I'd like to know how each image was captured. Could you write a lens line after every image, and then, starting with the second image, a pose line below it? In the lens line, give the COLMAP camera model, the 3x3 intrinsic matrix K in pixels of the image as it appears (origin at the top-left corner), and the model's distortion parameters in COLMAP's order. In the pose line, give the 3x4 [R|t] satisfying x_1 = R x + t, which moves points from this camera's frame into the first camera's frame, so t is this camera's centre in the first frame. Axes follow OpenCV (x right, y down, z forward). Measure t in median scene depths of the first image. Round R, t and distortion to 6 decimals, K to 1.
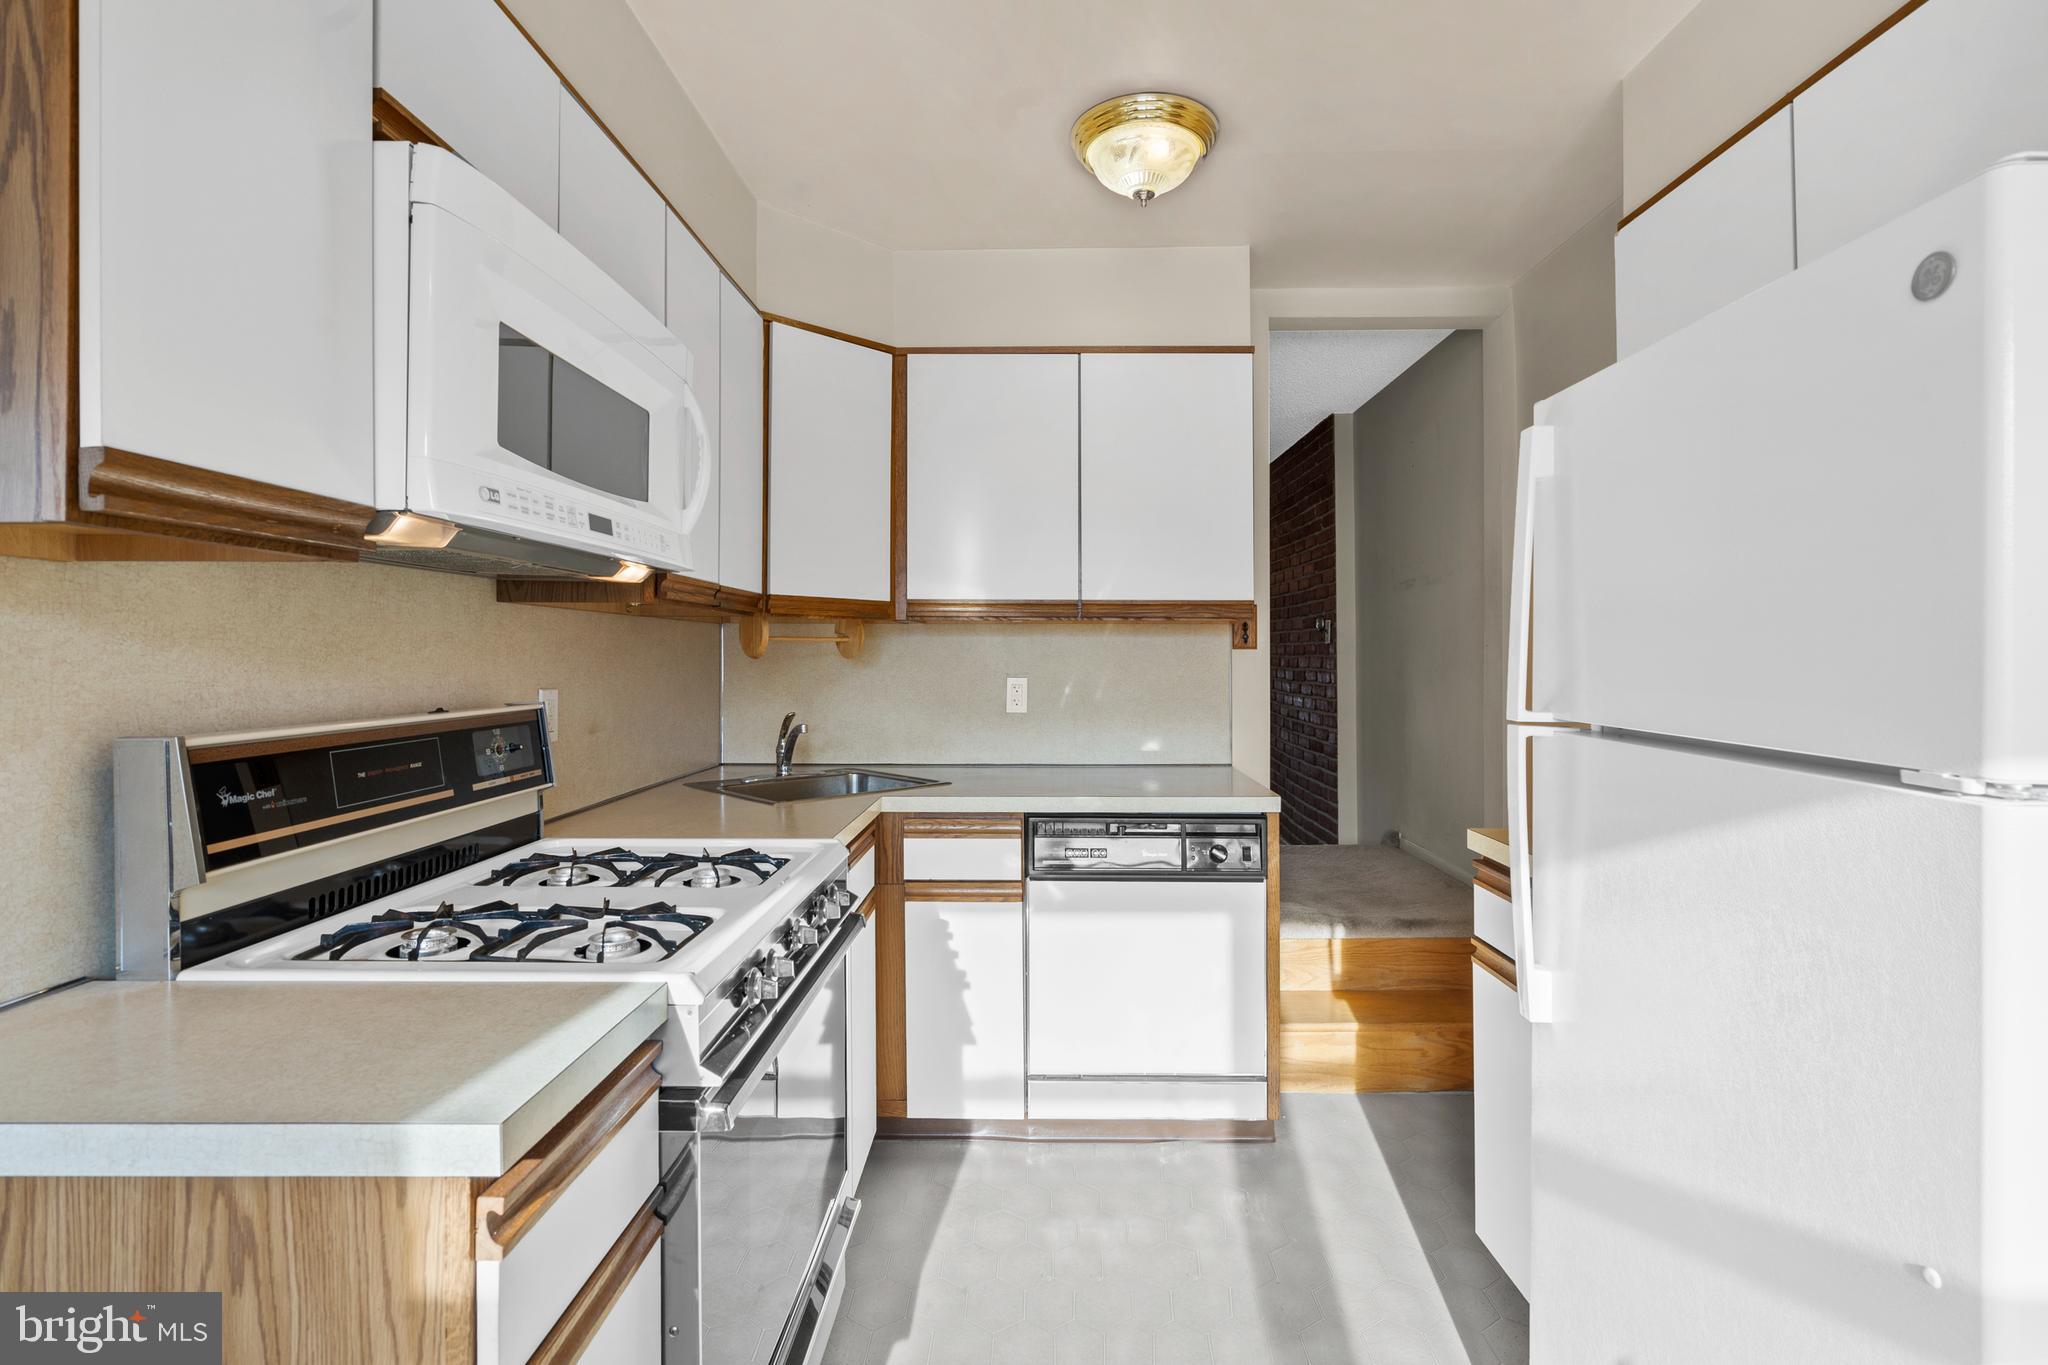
lens RADIAL K [[940.1, 0, 1024.6], [0, 940.1, 653.2], [0, 0, 1]] dist [-0.001496, 0.000026]
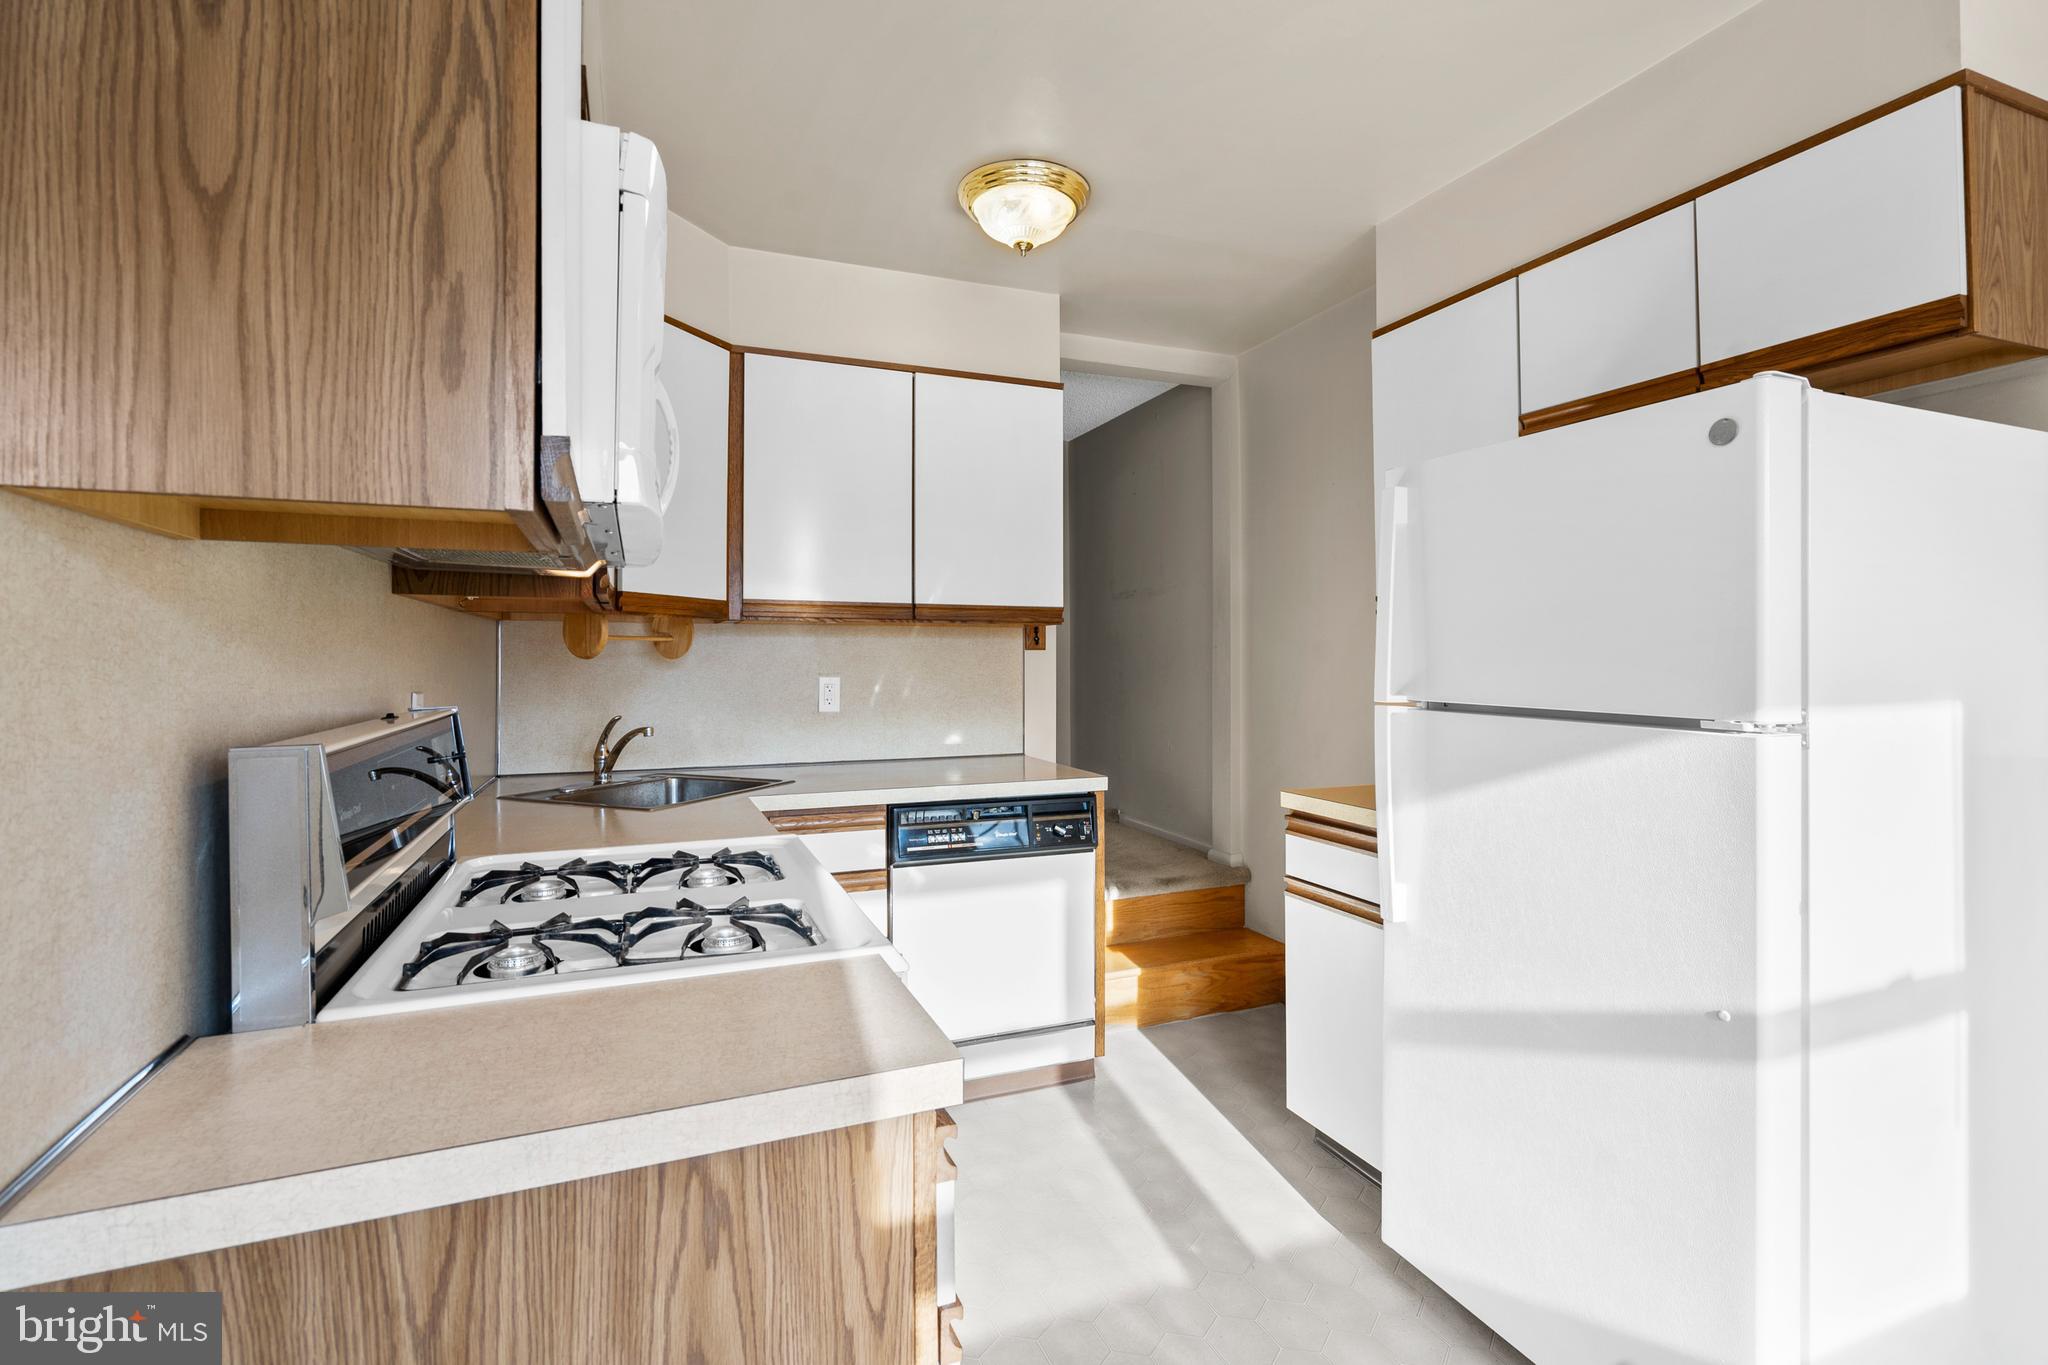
lens RADIAL K [[938.0, 0, 1008.4], [0, 938.0, 650.2], [0, 0, 1]] dist [-0.000694, -0.000209]
pose [[0.923189, 0.002170, 0.384340, -0.294226], [-0.000078, 0.999985, -0.005460, 0.002638], [-0.384346, 0.005011, 0.923176, -0.025947]]
